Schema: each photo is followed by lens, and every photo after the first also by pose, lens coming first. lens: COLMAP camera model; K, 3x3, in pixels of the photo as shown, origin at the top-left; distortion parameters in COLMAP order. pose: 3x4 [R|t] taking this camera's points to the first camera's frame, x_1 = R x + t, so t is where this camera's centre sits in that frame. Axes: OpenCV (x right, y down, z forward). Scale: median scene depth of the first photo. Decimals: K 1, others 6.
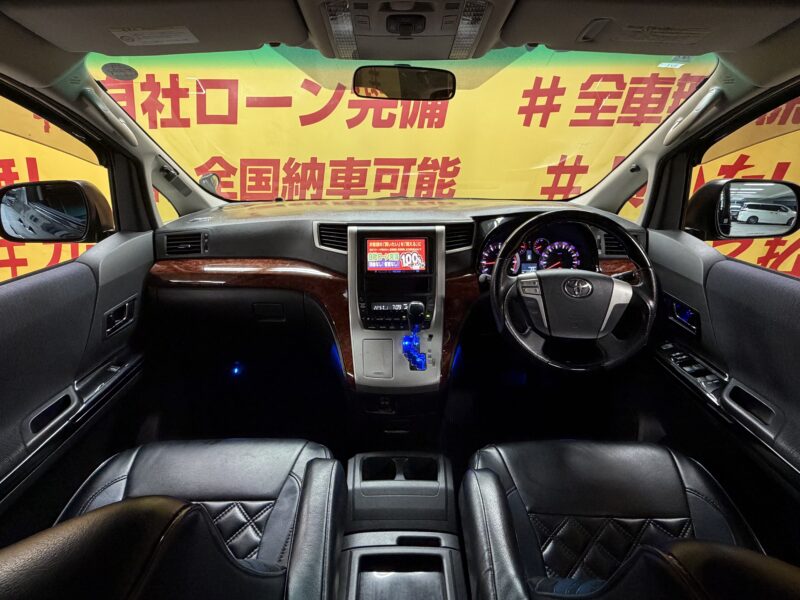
lens RADIAL K [[432.2, 0, 396.5], [0, 432.2, 294.8], [0, 0, 1]] dist [-0.003528, 0.001798]
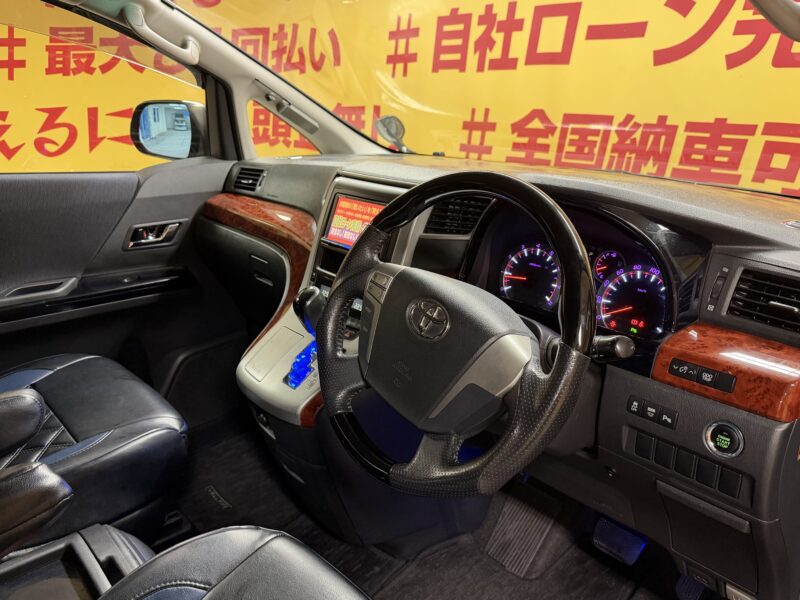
lens RADIAL K [[642.0, 0, 403.5], [0, 642.0, 299.8], [0, 0, 1]] dist [-0.009983, -0.026689]
pose [[0.646403, 0.245356, -0.722471, 0.313166], [-0.281321, 0.956815, 0.073239, -0.028718], [0.709240, 0.155905, 0.687512, 0.154855]]
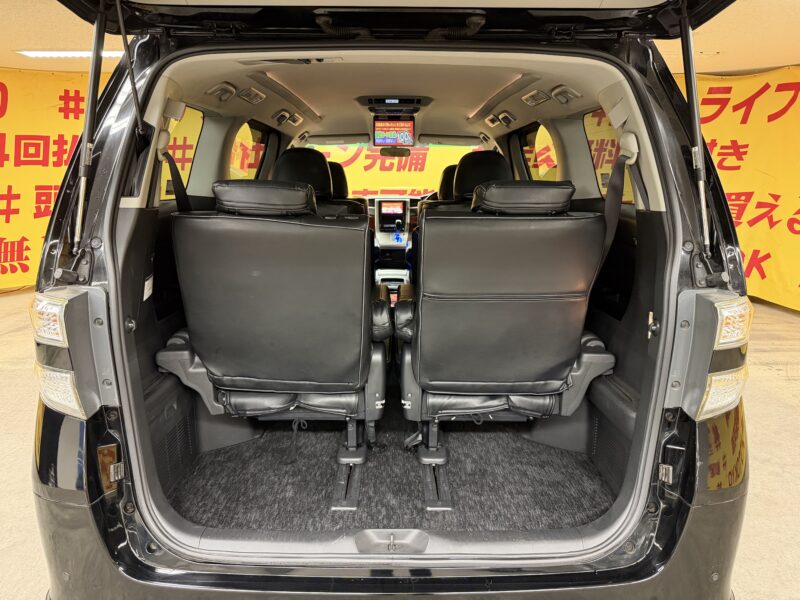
lens RADIAL K [[558.3, 0, 397.8], [0, 558.3, 302.0], [0, 0, 1]] dist [0.012856, -0.002115]
pose [[0.999975, 0.007124, -0.000051, 0.015905], [-0.007043, 0.987499, -0.157469, 0.437263], [-0.001071, 0.157465, 0.987524, -1.009662]]
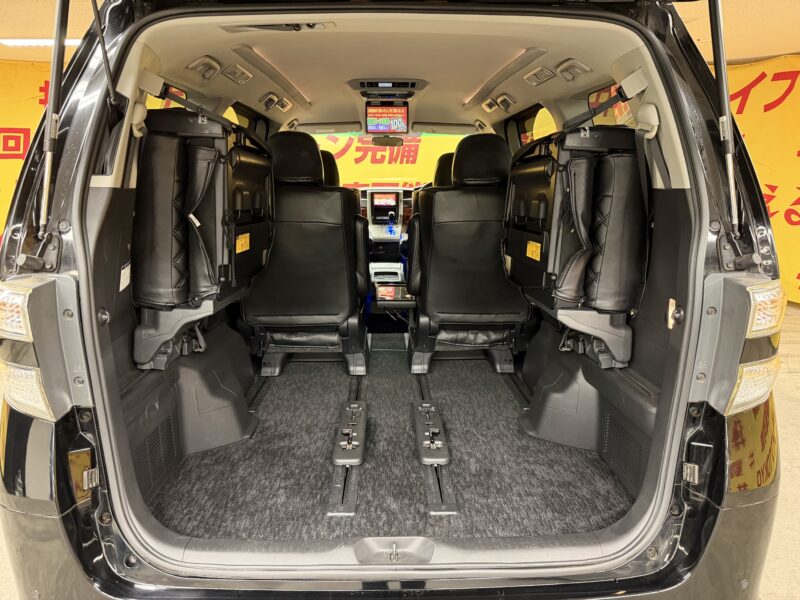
lens RADIAL K [[558.3, 0, 396.5], [0, 558.3, 303.6], [0, 0, 1]] dist [0.012856, -0.002115]
pose [[0.999894, -0.000626, 0.014573, 0.008274], [0.002799, 0.988753, -0.149531, 0.438185], [-0.014316, 0.149556, 0.988650, -0.970501]]
